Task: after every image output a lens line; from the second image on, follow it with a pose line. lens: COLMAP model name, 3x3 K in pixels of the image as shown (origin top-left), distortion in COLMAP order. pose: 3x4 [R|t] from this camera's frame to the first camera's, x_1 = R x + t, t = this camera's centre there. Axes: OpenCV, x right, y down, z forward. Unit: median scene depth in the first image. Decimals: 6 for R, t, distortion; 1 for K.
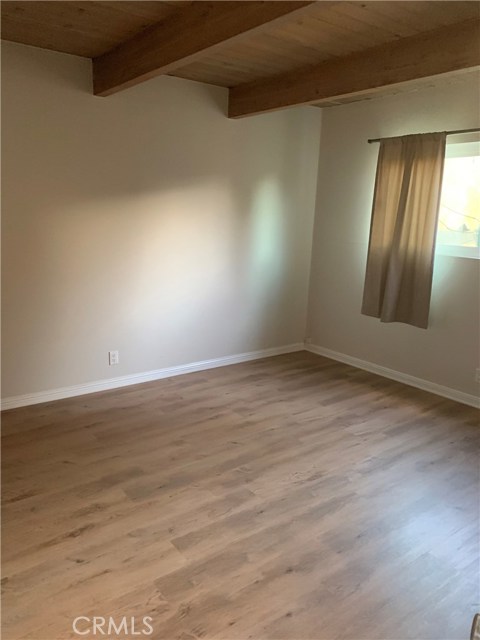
lens RADIAL K [[493.0, 0, 238.8], [0, 493.0, 320.4], [0, 0, 1]] dist [0.037011, -0.010319]
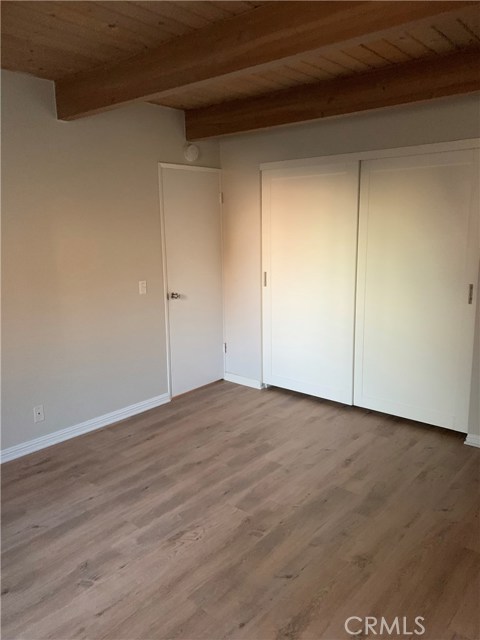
lens RADIAL K [[493.0, 0, 240.1], [0, 493.0, 319.8], [0, 0, 1]] dist [0.037011, -0.010319]
pose [[-0.975490, 0.018719, -0.219248, 0.248518], [-0.069622, 0.918932, 0.388222, -0.421400], [0.208741, 0.393971, -0.895106, 1.799112]]
